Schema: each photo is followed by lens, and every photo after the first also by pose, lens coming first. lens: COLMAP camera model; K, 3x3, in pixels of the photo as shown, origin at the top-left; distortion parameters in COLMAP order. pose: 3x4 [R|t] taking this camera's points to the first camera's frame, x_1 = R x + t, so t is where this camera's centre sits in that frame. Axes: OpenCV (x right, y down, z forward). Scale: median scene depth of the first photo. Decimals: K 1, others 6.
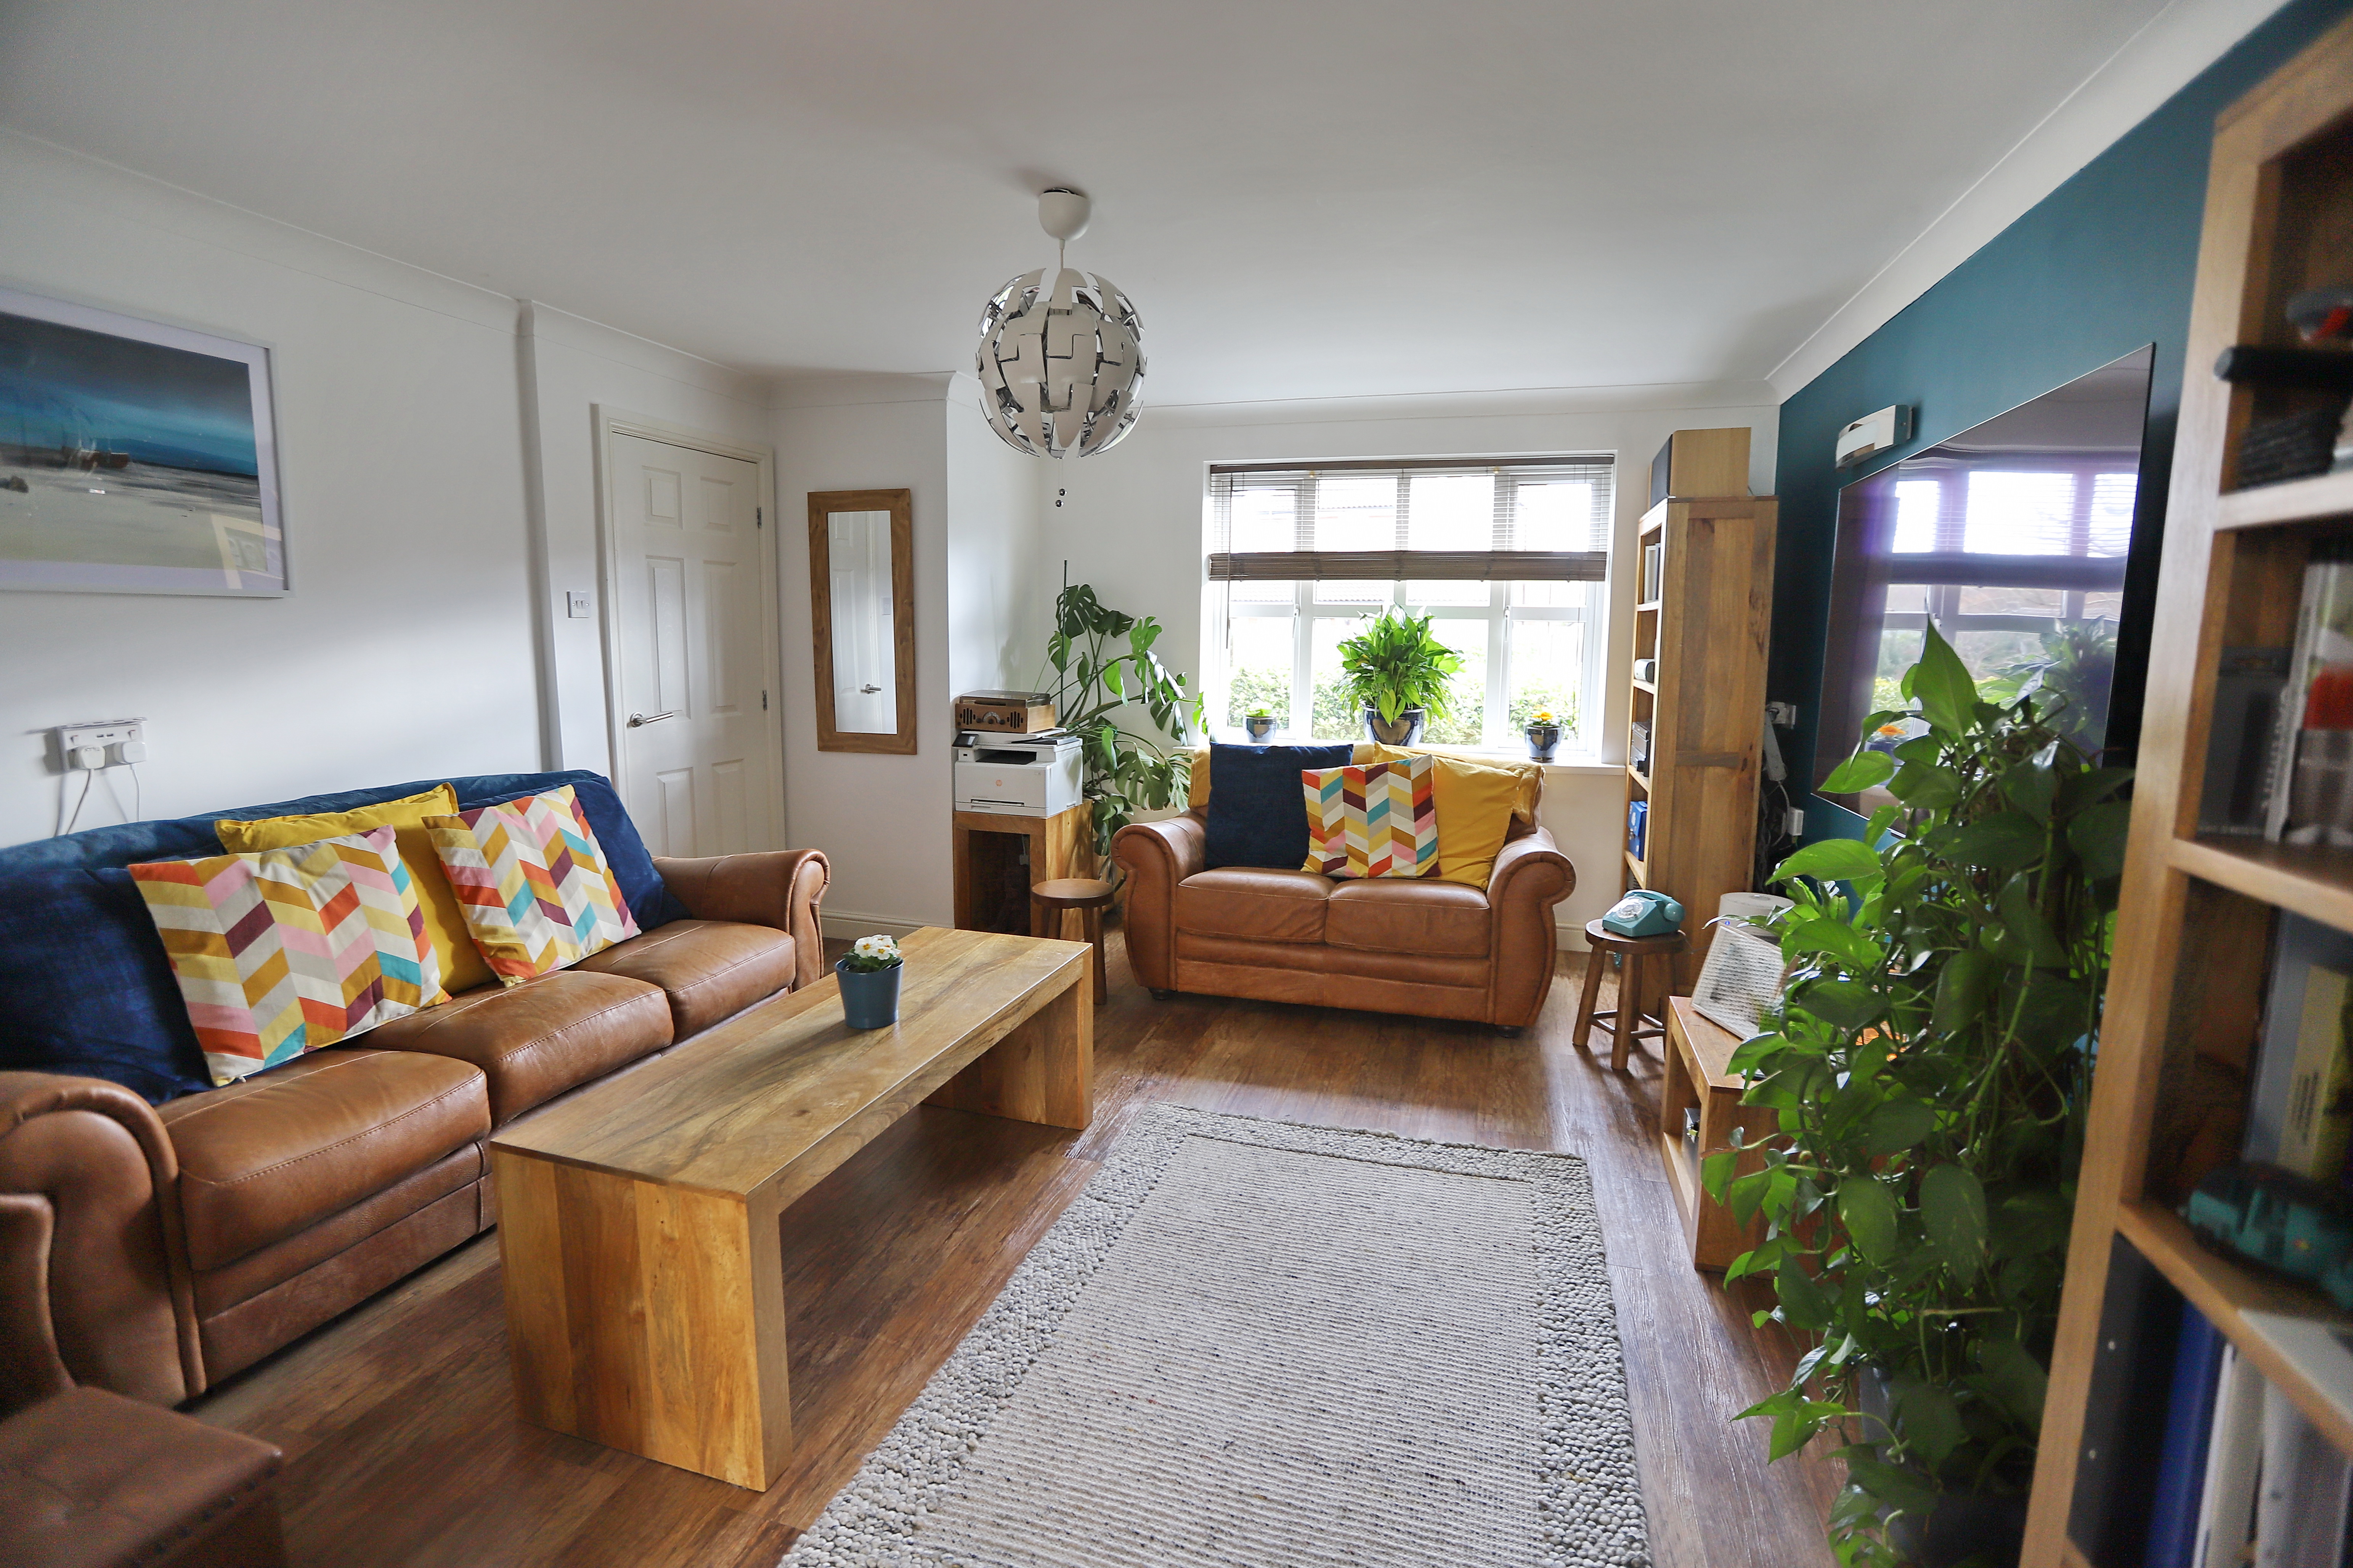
lens RADIAL K [[1116.8, 0, 1179.4], [0, 1116.8, 779.7], [0, 0, 1]] dist [-0.031578, 0.004643]
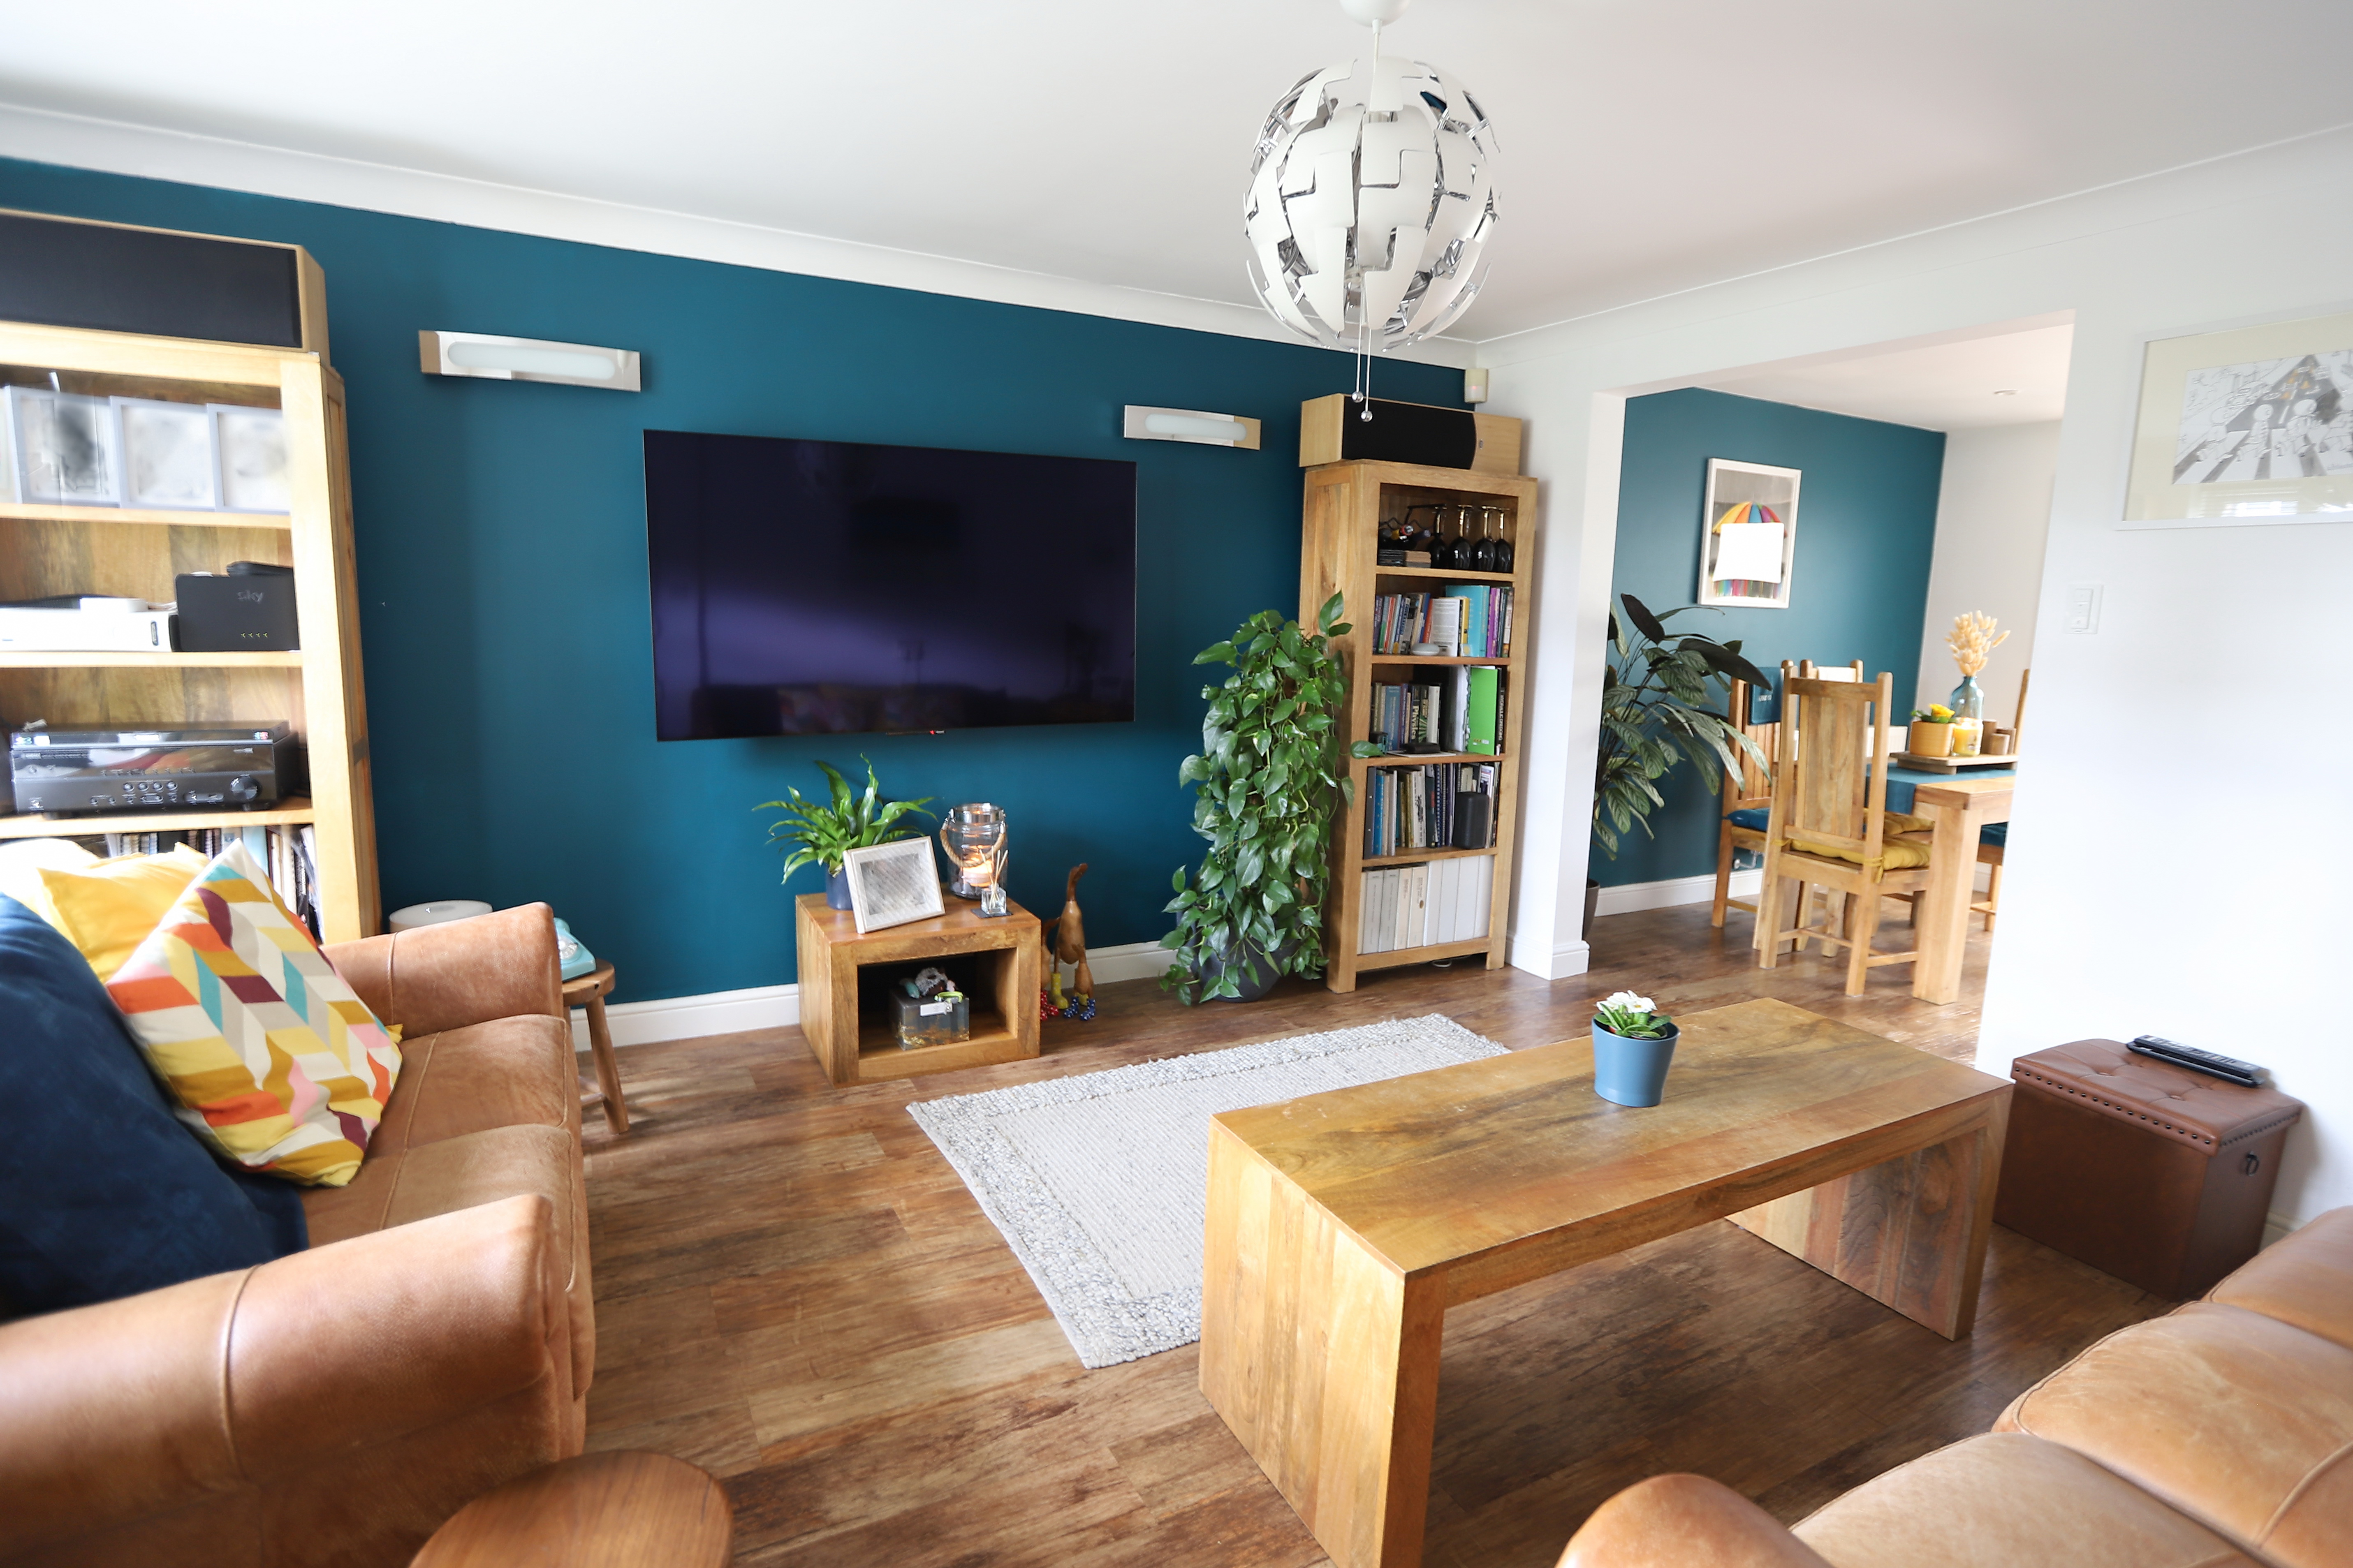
lens RADIAL K [[1116.8, 0, 1178.1], [0, 1116.8, 775.8], [0, 0, 1]] dist [-0.031578, 0.004643]
pose [[-0.684773, -0.146522, 0.713874, -0.405474], [0.058358, 0.965408, 0.254129, -0.163890], [-0.726416, 0.215681, -0.652535, 1.167102]]
